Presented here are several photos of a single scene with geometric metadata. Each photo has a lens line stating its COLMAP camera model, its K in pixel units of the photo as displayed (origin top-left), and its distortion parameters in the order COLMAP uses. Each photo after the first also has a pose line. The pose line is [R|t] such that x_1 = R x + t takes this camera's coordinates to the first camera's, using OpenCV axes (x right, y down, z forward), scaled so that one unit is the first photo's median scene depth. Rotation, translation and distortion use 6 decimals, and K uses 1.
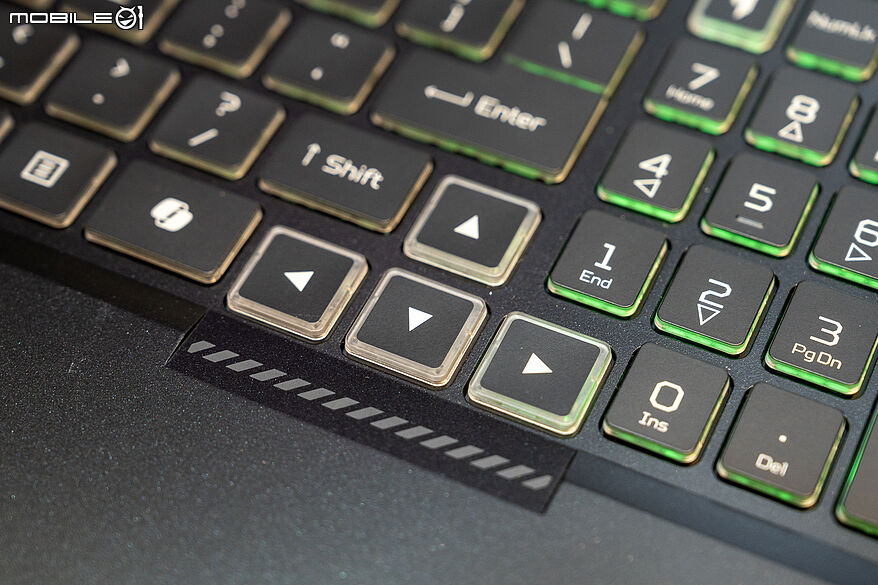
lens RADIAL K [[1810.9, 0, 438.5], [0, 1810.9, 291.7], [0, 0, 1]] dist [0.024736, 0.000000]
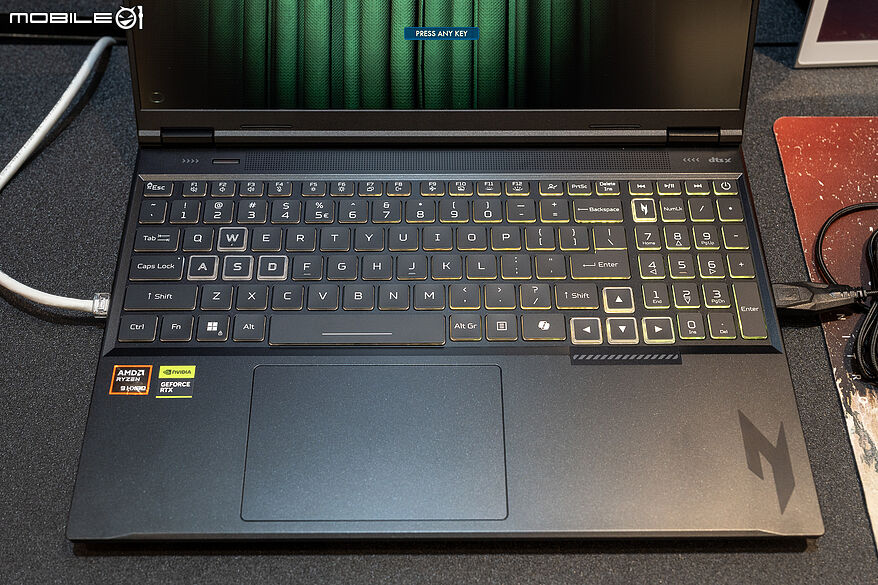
lens RADIAL K [[1097.5, 0, 439.8], [0, 1097.5, 291.6], [0, 0, 1]] dist [-0.041208, 0.000000]
pose [[0.896678, -0.350942, 0.269828, -0.885786], [0.330153, 0.936205, 0.120496, -0.430253], [-0.294902, -0.018962, 0.955339, -0.998631]]
